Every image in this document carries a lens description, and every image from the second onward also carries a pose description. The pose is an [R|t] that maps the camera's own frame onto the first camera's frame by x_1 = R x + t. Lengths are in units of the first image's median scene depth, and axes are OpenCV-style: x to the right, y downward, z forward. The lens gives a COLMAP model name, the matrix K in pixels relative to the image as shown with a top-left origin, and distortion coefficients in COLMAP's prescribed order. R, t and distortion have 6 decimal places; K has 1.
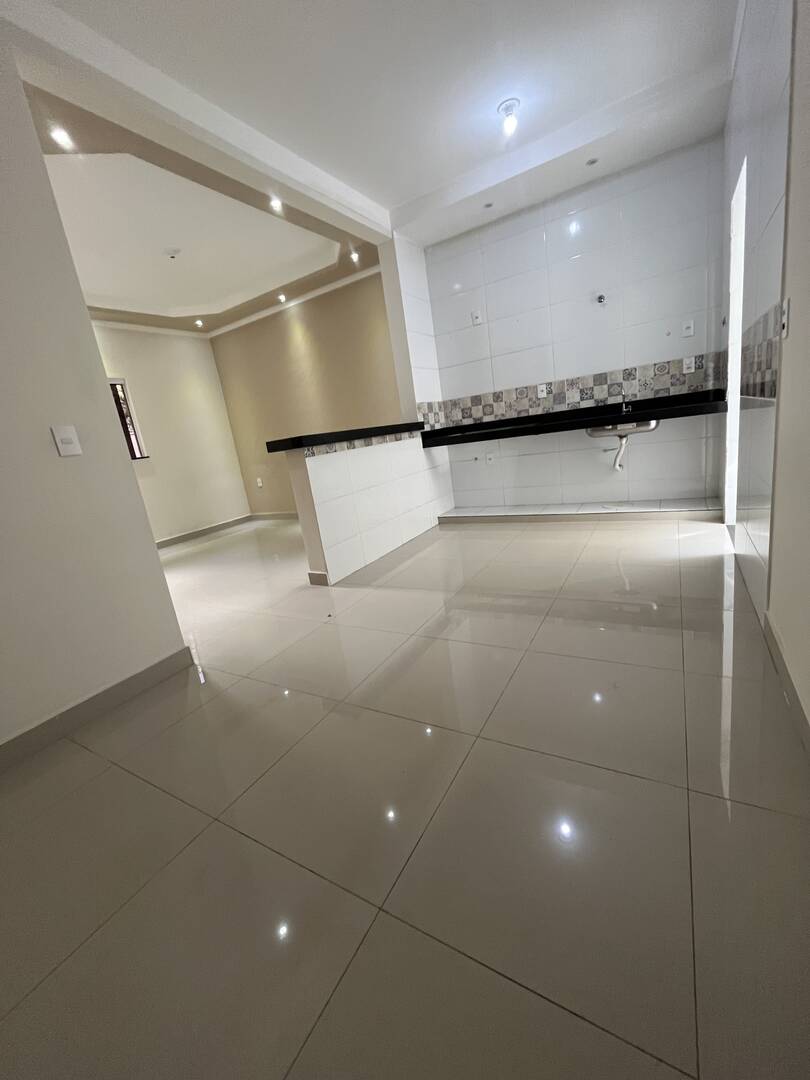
lens RADIAL K [[438.5, 0, 405.3], [0, 438.5, 537.4], [0, 0, 1]] dist [0.004531, -0.001141]
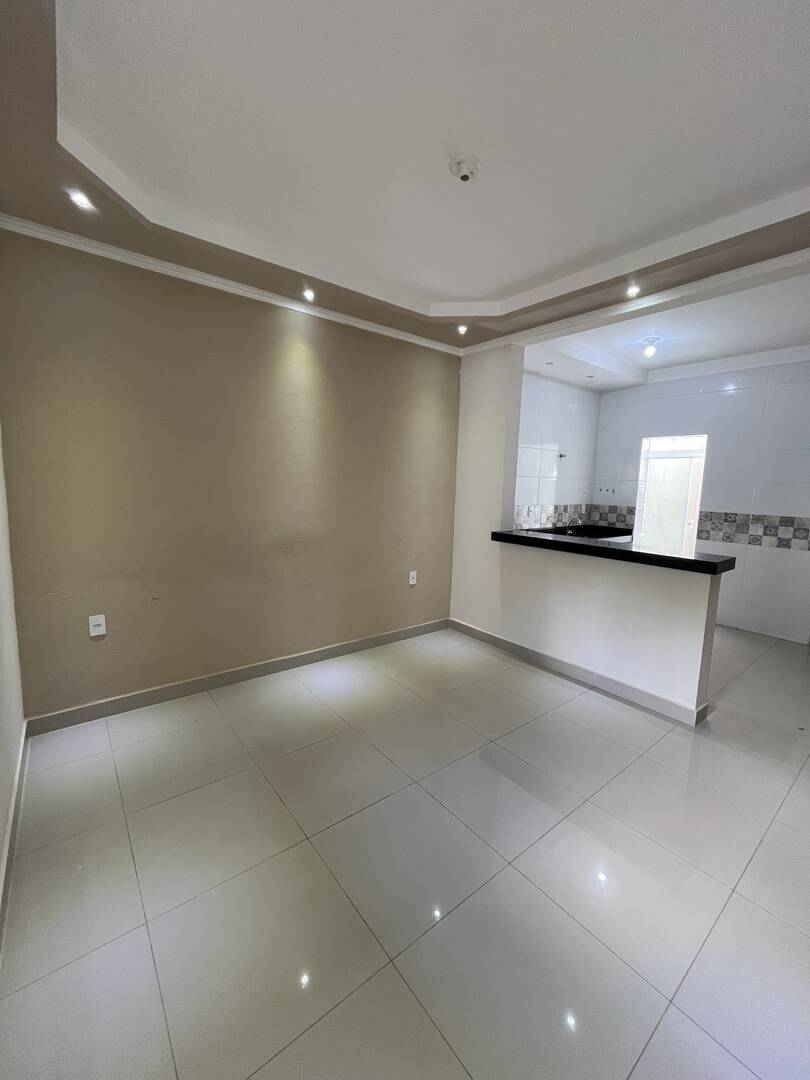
lens RADIAL K [[438.5, 0, 402.4], [0, 438.5, 537.6], [0, 0, 1]] dist [0.004531, -0.001141]
pose [[0.348932, 0.042657, 0.936177, -0.989438], [0.152209, 0.983120, -0.101527, -0.196125], [-0.924705, 0.177921, 0.336550, 0.962289]]
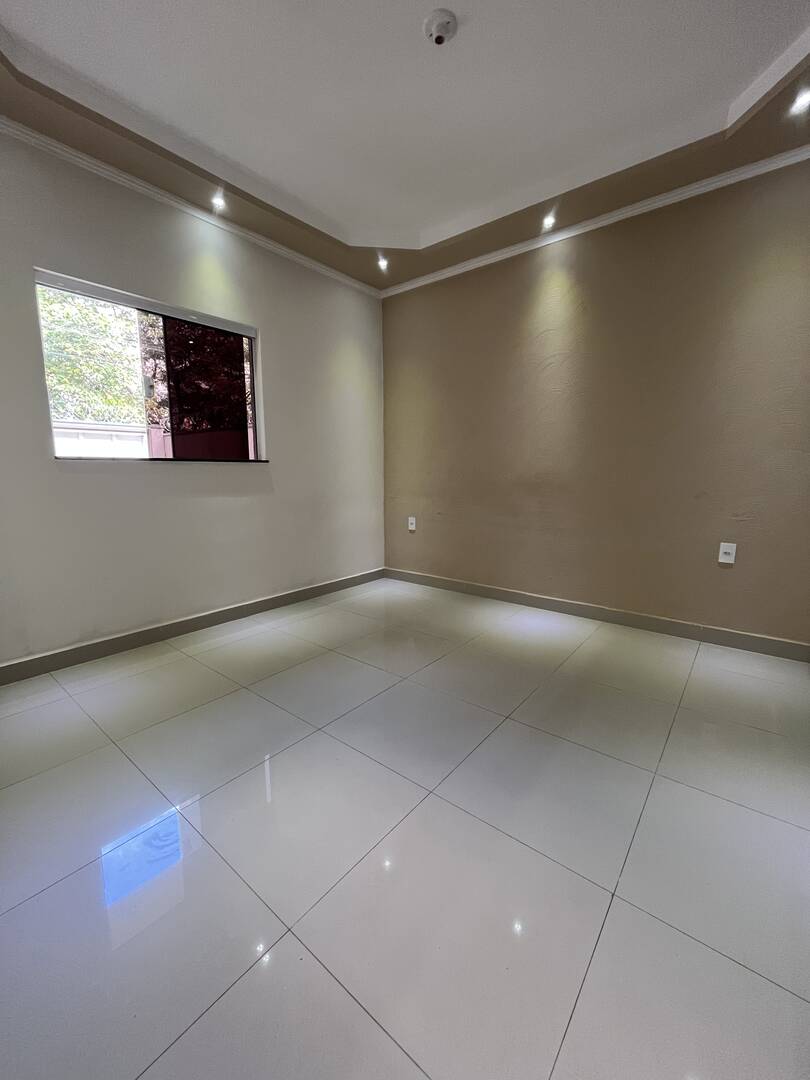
lens RADIAL K [[438.5, 0, 406.7], [0, 438.5, 538.0], [0, 0, 1]] dist [0.004531, -0.001141]
pose [[0.980800, 0.162710, -0.107500, -0.431062], [-0.170334, 0.983176, -0.065960, -0.099117], [0.094959, 0.083005, 0.992015, 0.588343]]
